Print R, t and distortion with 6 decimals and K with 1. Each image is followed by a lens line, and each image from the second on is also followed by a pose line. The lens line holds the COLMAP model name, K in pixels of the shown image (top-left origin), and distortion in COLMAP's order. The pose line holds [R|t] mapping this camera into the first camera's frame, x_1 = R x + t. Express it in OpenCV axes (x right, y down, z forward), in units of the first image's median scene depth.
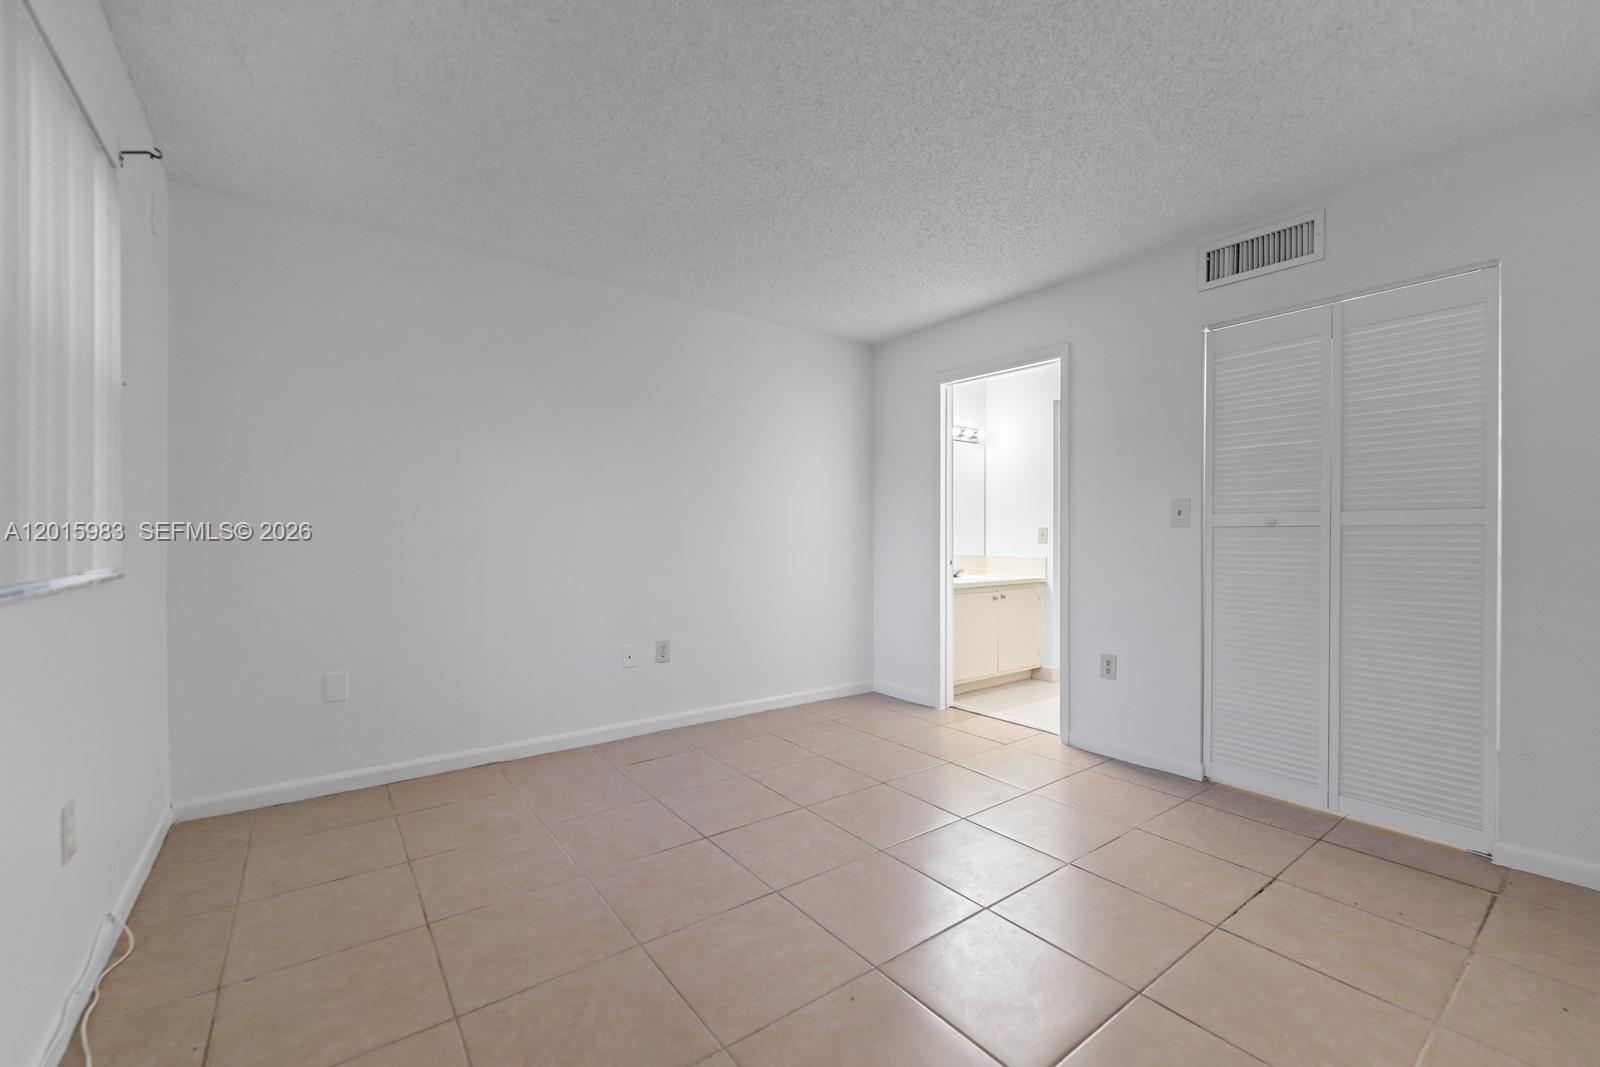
lens RADIAL K [[655.1, 0, 794.5], [0, 655.1, 532.7], [0, 0, 1]] dist [0.001812, -0.000517]
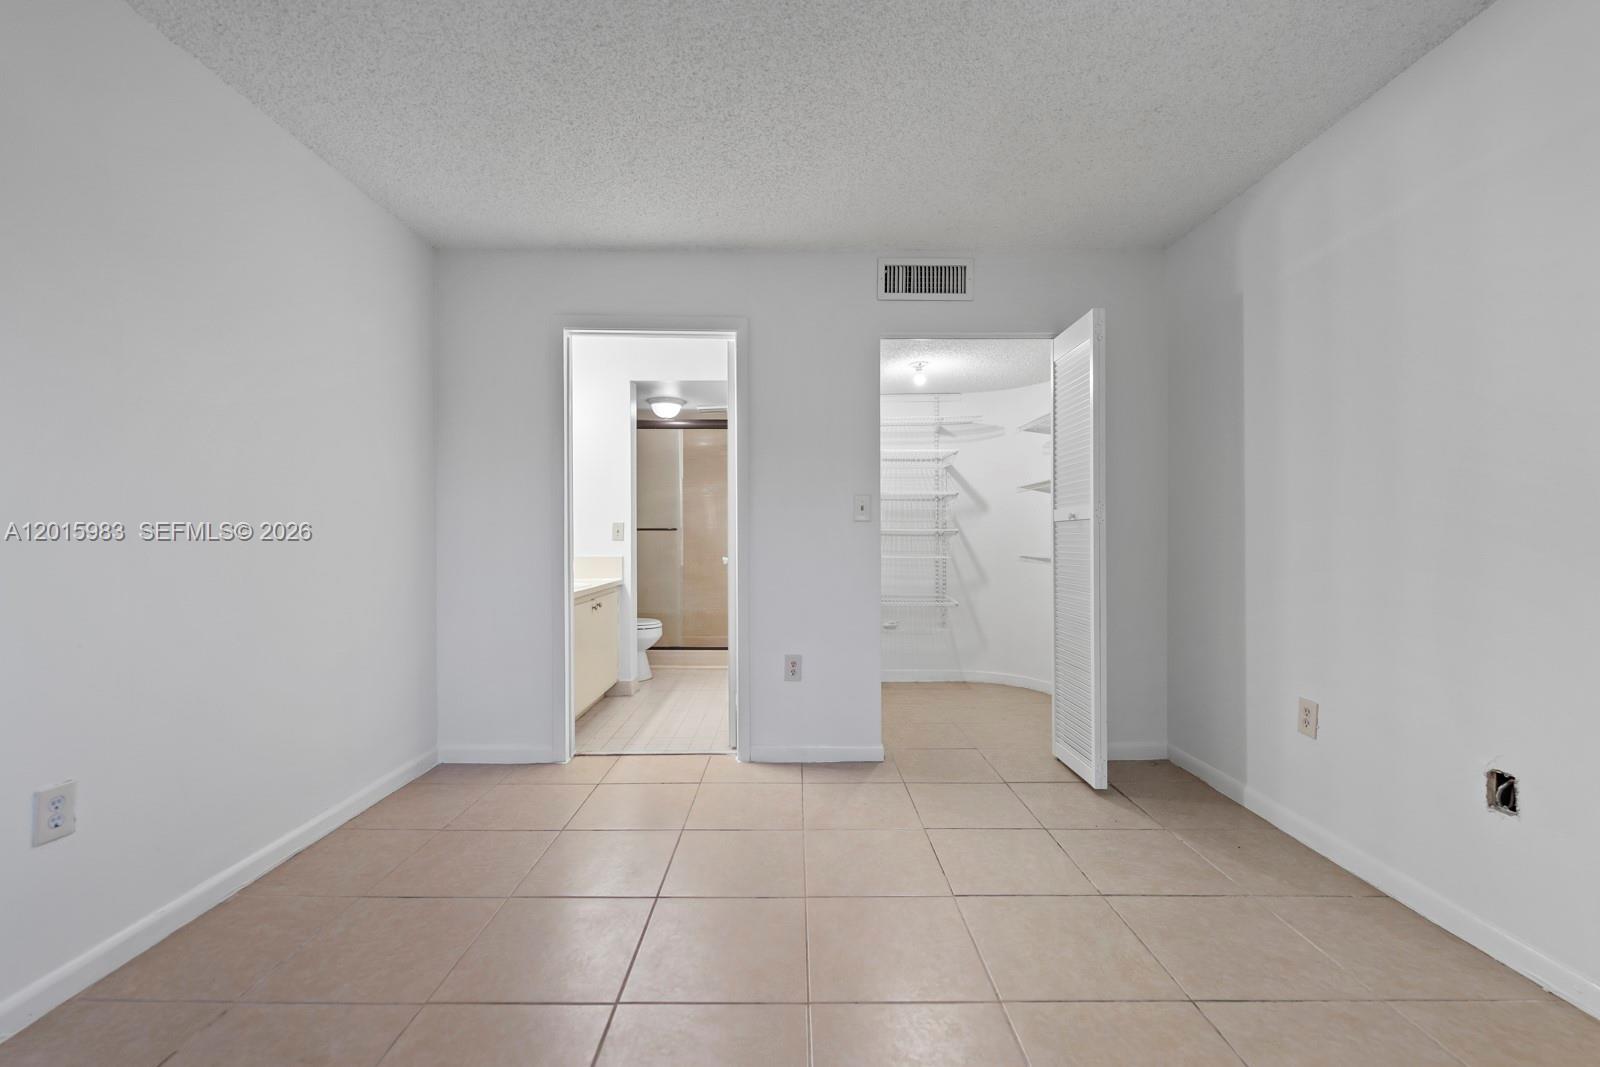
lens RADIAL K [[655.1, 0, 794.5], [0, 655.1, 532.7], [0, 0, 1]] dist [0.001812, -0.000517]
pose [[0.592621, 0.001827, 0.805479, -0.257135], [-0.001629, 0.999998, -0.001069, 0.008149], [-0.805480, -0.000679, 0.592623, 0.391401]]
